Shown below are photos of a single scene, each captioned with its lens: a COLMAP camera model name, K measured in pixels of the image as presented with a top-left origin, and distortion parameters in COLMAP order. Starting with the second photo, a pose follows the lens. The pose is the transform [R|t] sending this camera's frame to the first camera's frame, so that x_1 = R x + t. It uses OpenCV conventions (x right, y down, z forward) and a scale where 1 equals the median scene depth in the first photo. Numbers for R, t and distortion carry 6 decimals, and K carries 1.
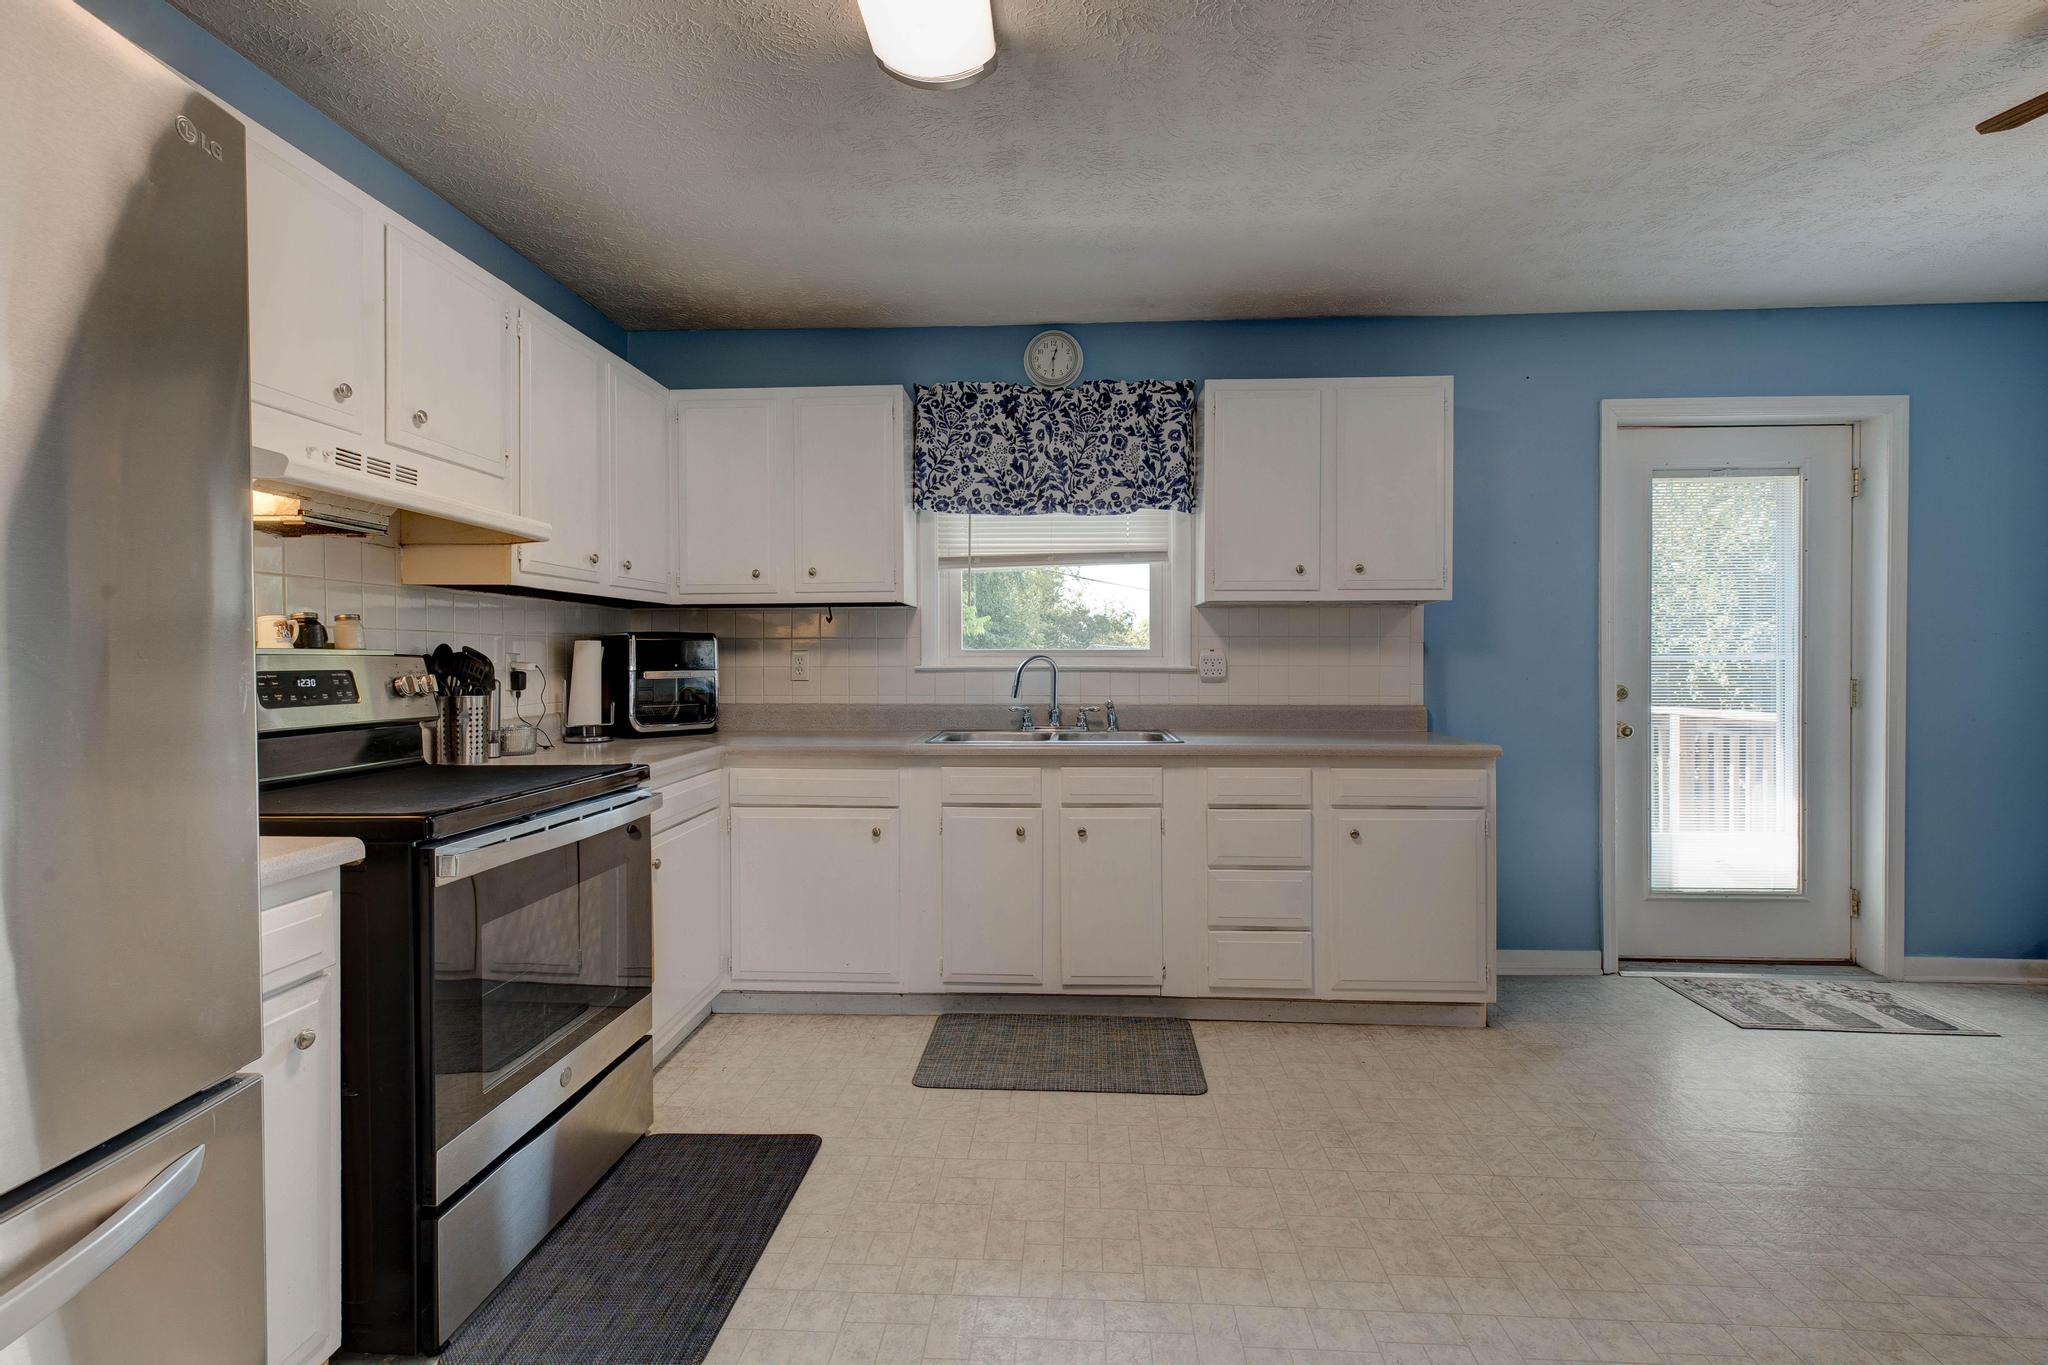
lens RADIAL K [[951.5, 0, 1040.6], [0, 951.5, 665.6], [0, 0, 1]] dist [0.001187, -0.000246]
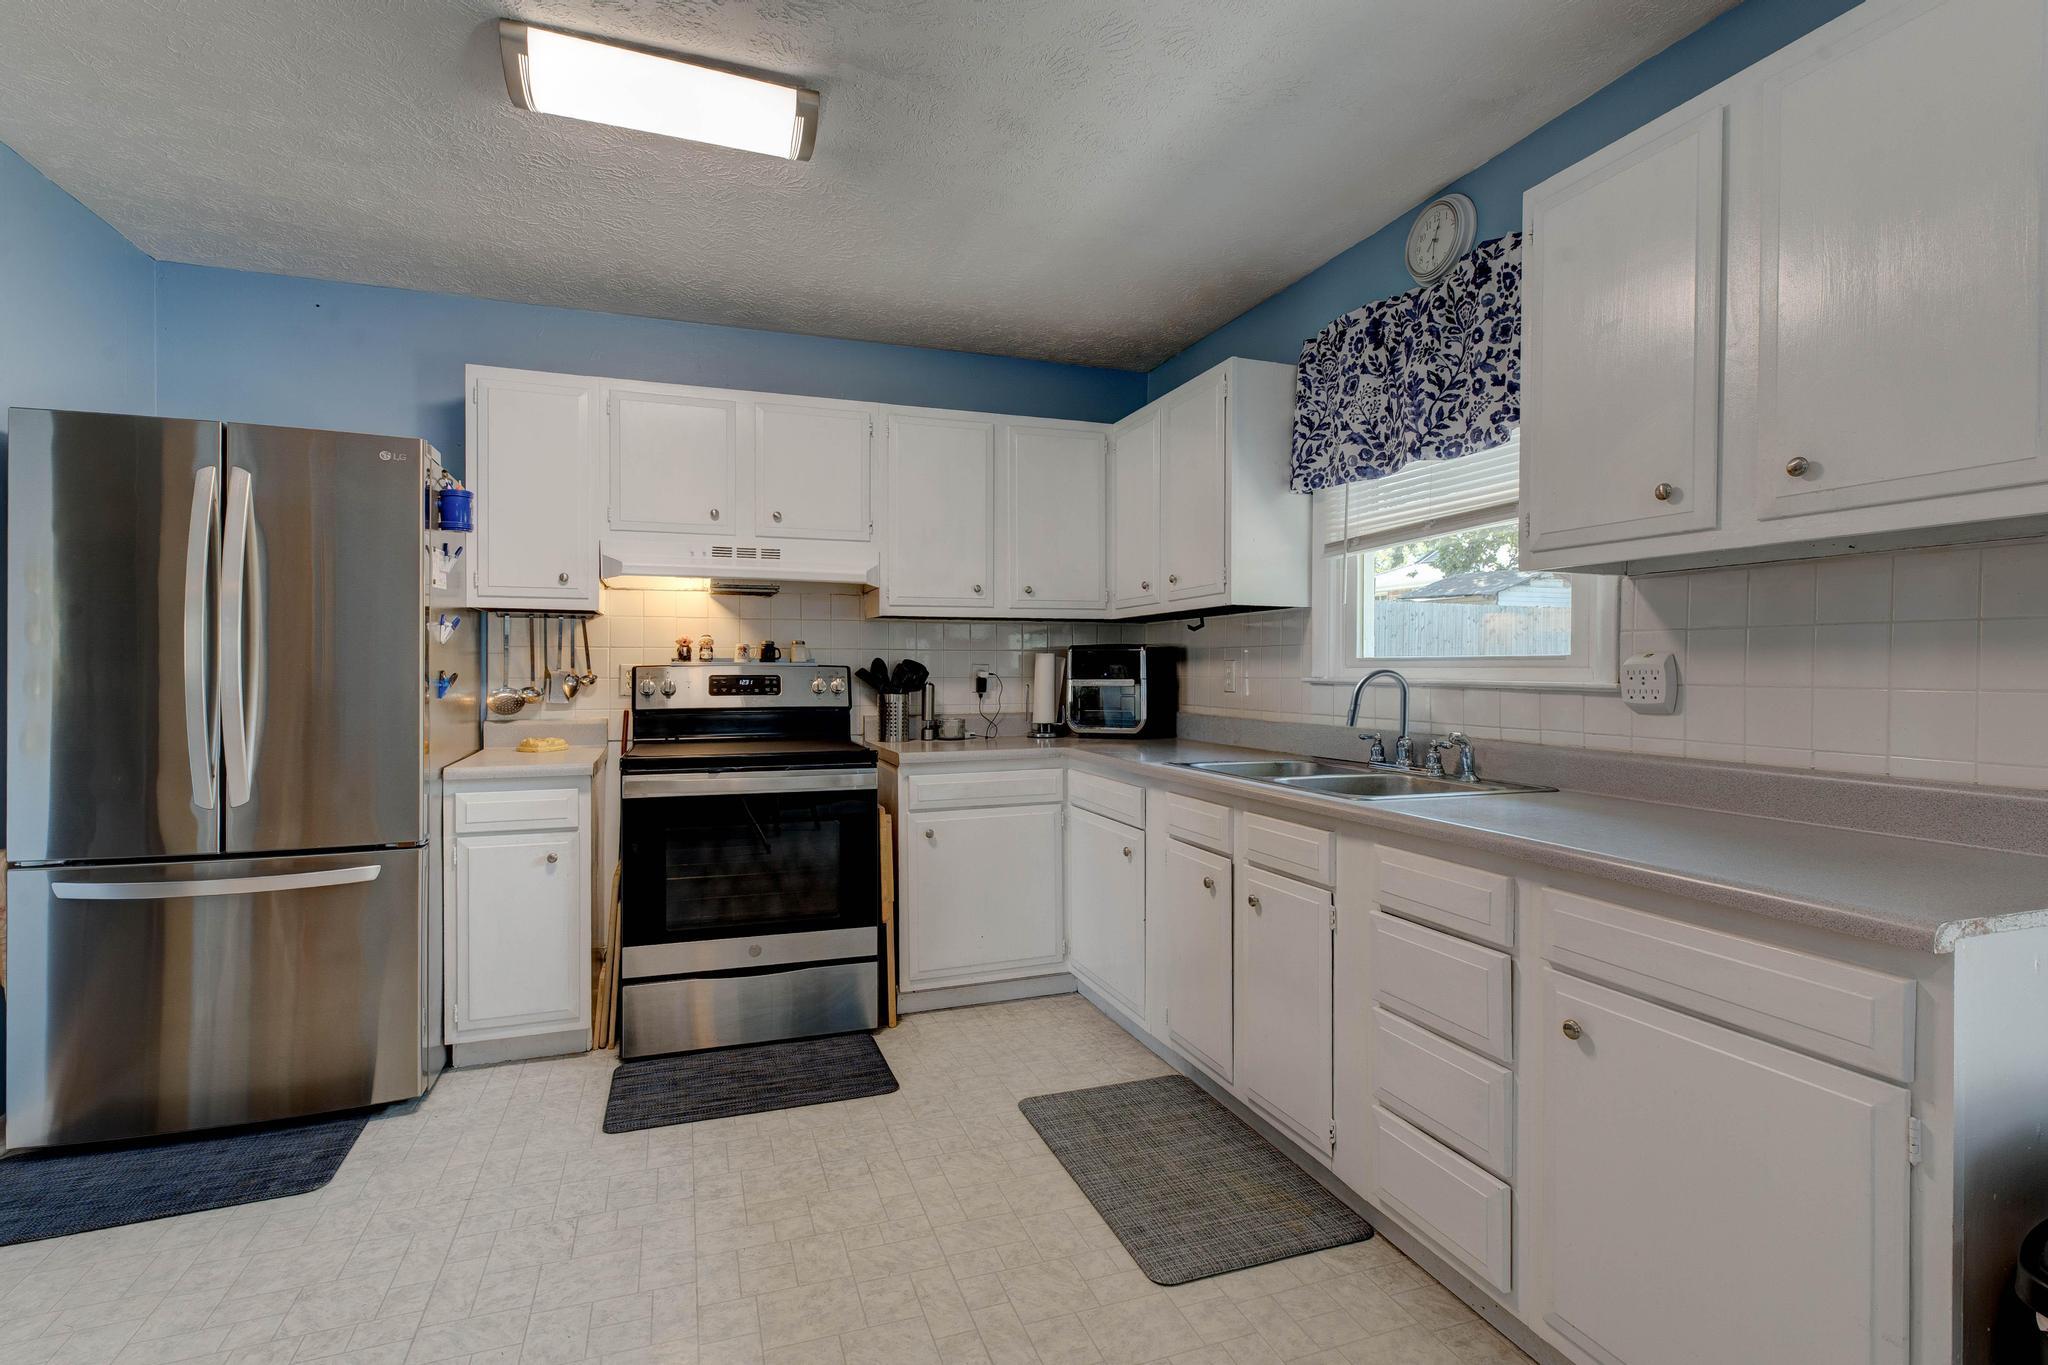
lens RADIAL K [[951.5, 0, 991.2], [0, 951.5, 678.5], [0, 0, 1]] dist [0.001187, -0.000246]
pose [[0.355906, 0.011755, -0.934448, 0.614346], [-0.007551, 0.999924, 0.009702, -0.005486], [0.934491, 0.003603, 0.355968, 0.494281]]
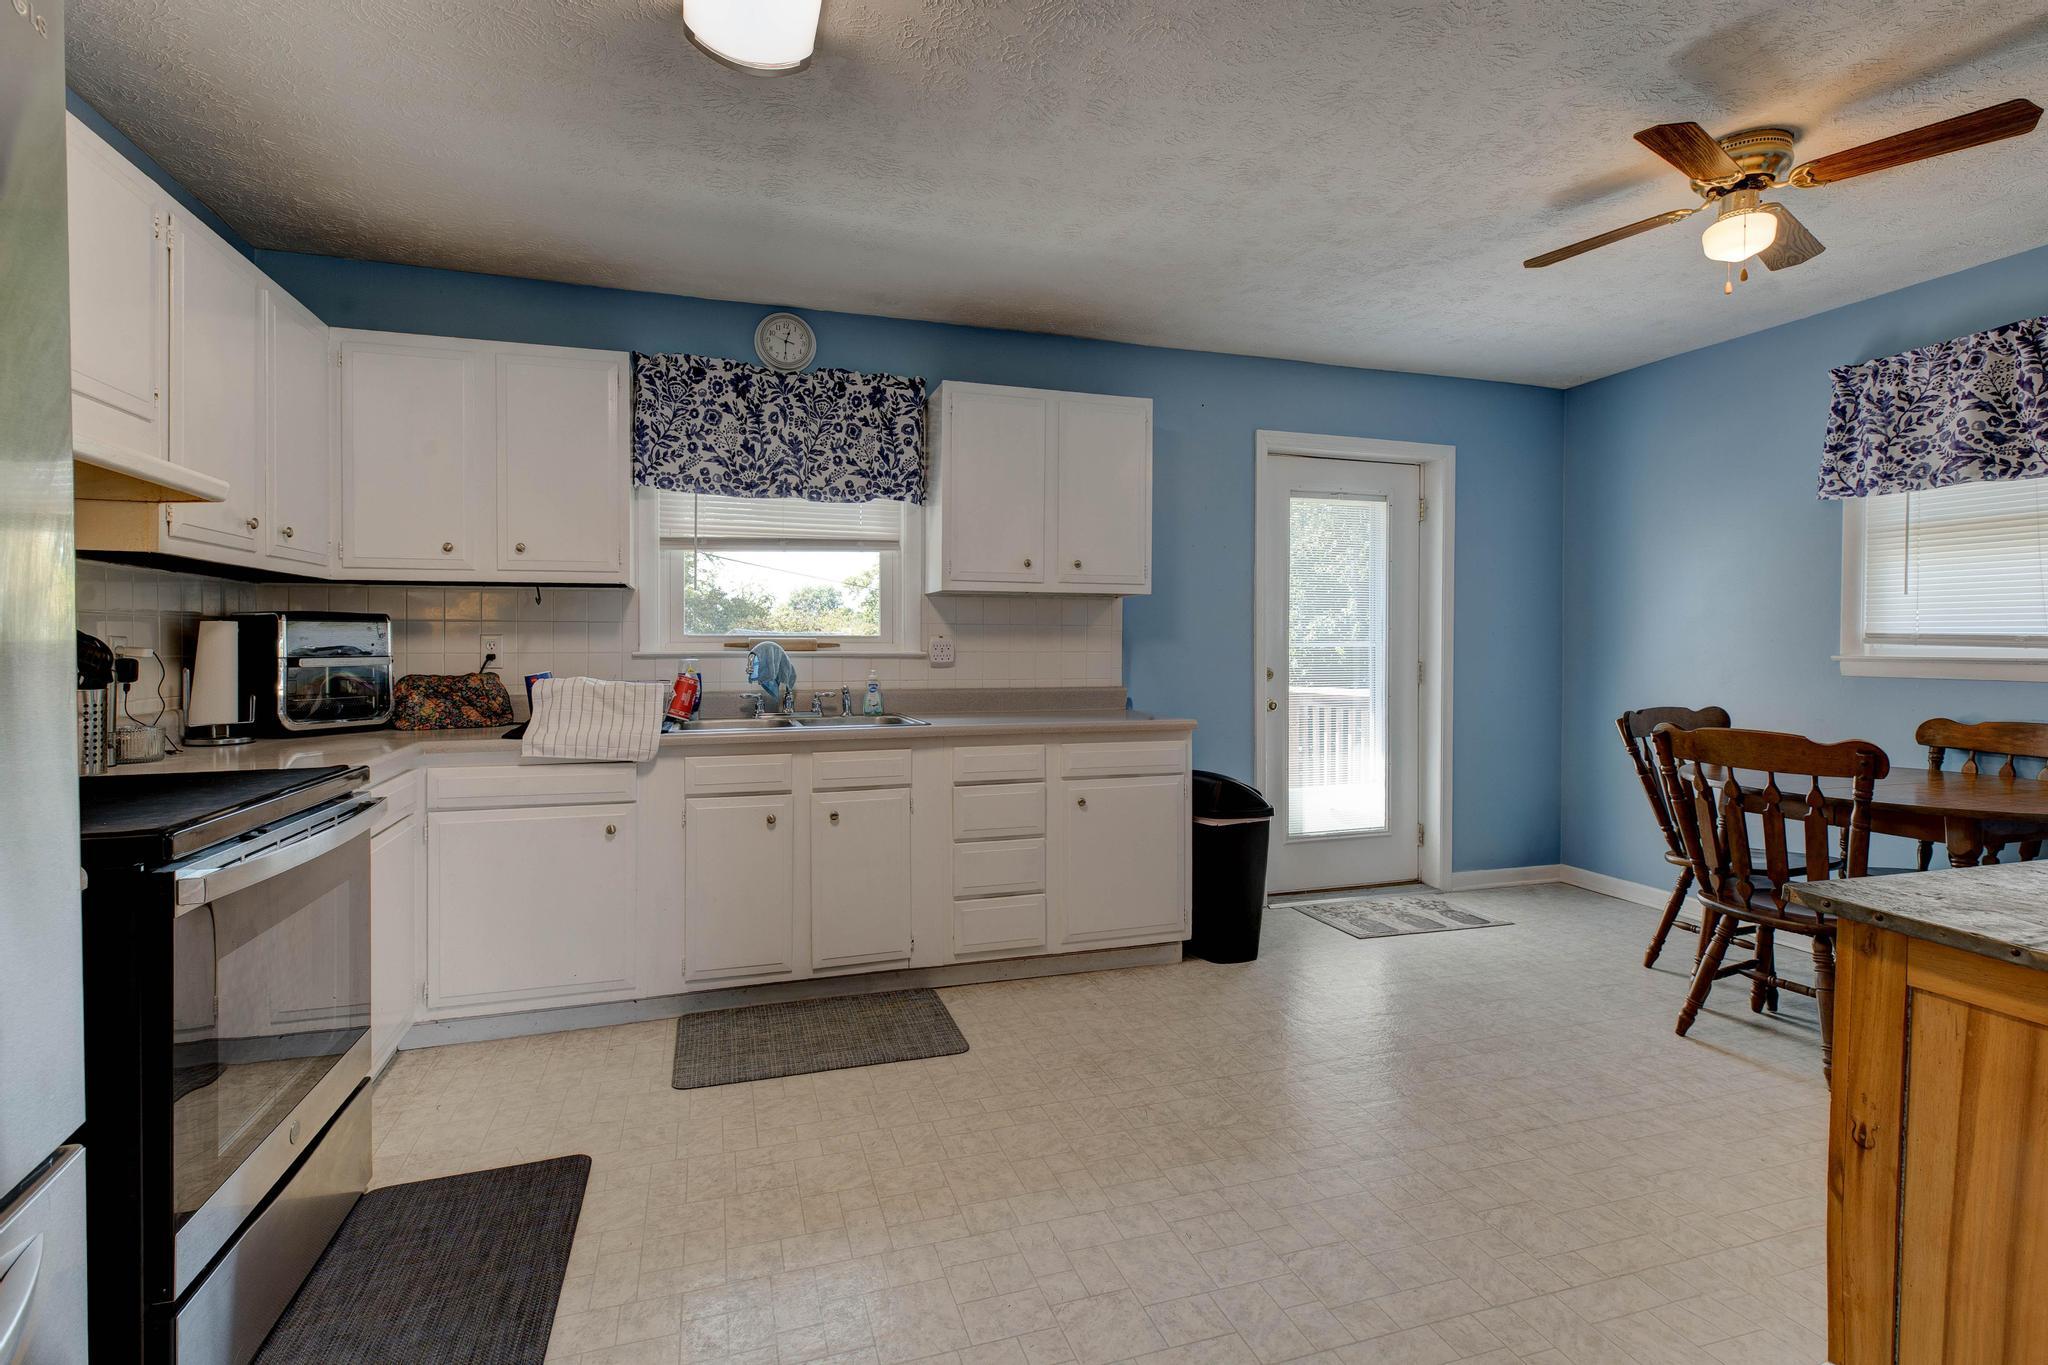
lens RADIAL K [[951.5, 0, 1041.0], [0, 951.5, 649.7], [0, 0, 1]] dist [0.001187, -0.000246]
pose [[0.932883, 0.000627, 0.360178, -0.105725], [-0.000141, 0.999999, -0.001376, -0.000405], [-0.360179, 0.001233, 0.932883, -0.023030]]
